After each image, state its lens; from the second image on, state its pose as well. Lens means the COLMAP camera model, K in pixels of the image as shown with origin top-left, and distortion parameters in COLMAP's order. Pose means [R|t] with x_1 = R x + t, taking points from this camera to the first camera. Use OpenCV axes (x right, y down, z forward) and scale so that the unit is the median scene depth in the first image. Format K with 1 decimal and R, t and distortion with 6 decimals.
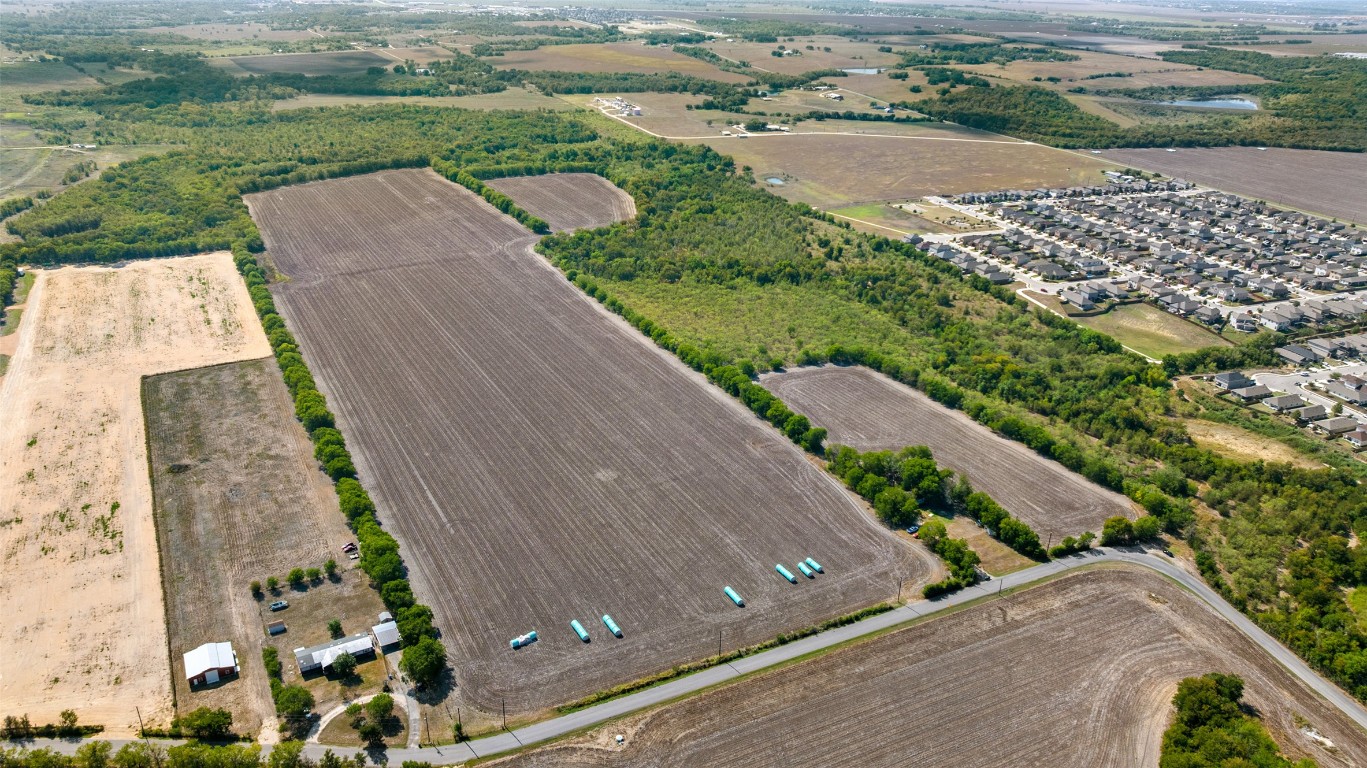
lens RADIAL K [[988.3, 0, 642.4], [0, 988.3, 384.1], [0, 0, 1]] dist [-0.008574, -0.001899]
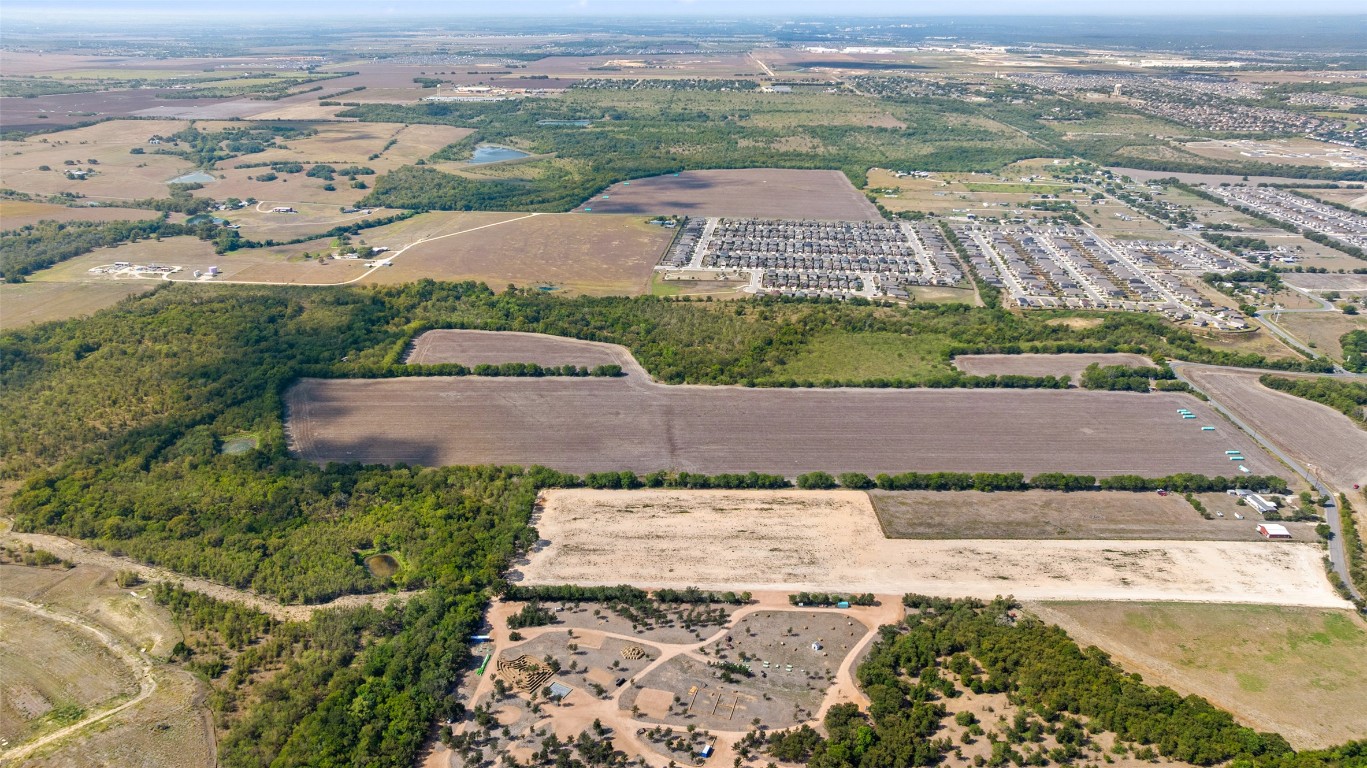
lens RADIAL K [[988.3, 0, 642.4], [0, 988.3, 384.1], [0, 0, 1]] dist [-0.008574, -0.001899]
pose [[0.478075, -0.344596, 0.807897, -1.582622], [0.363161, 0.915066, 0.175406, -0.514627], [-0.799724, 0.209540, 0.562614, 0.482219]]
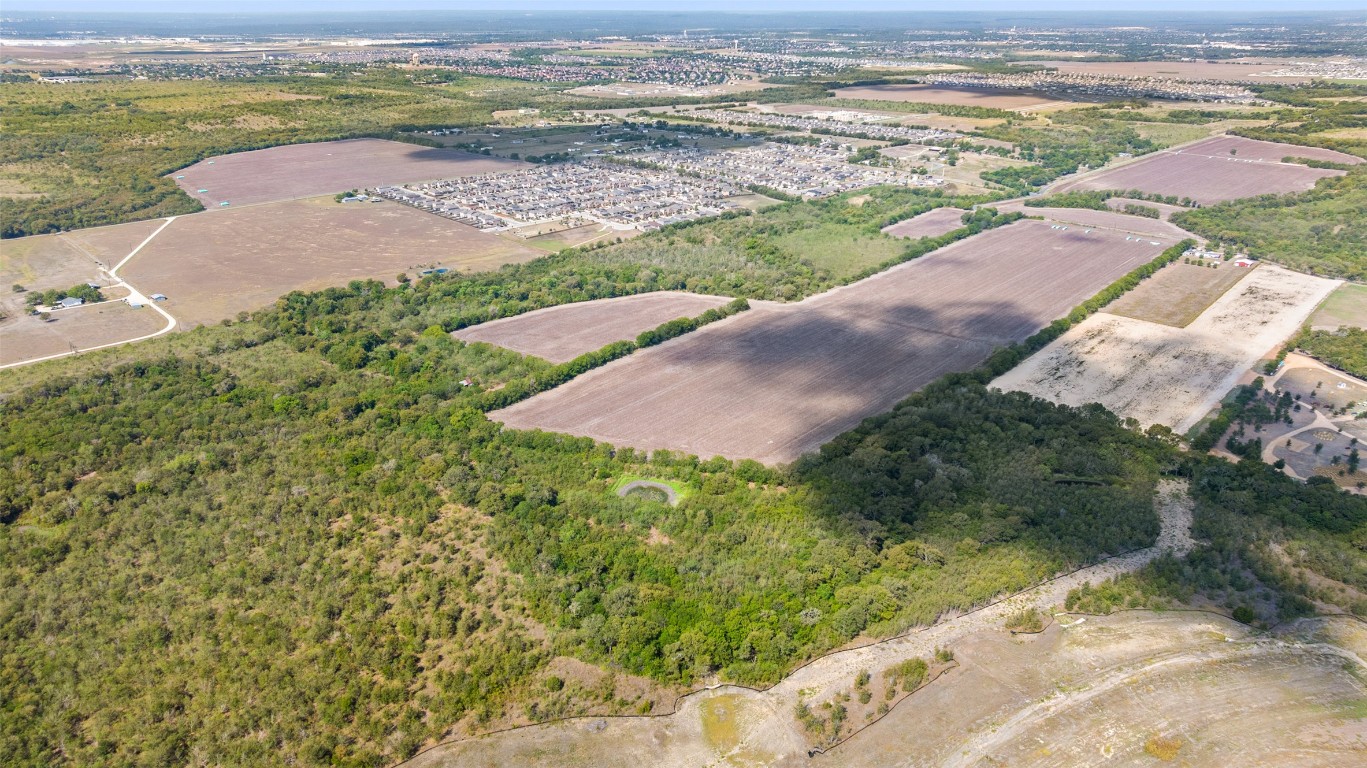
lens RADIAL K [[988.3, 0, 642.4], [0, 988.3, 384.1], [0, 0, 1]] dist [-0.008574, -0.001899]
pose [[-0.369660, -0.358608, 0.857177, -1.511239], [0.362538, 0.793737, 0.488413, -0.974042], [-0.855522, 0.491306, -0.163404, 1.973653]]
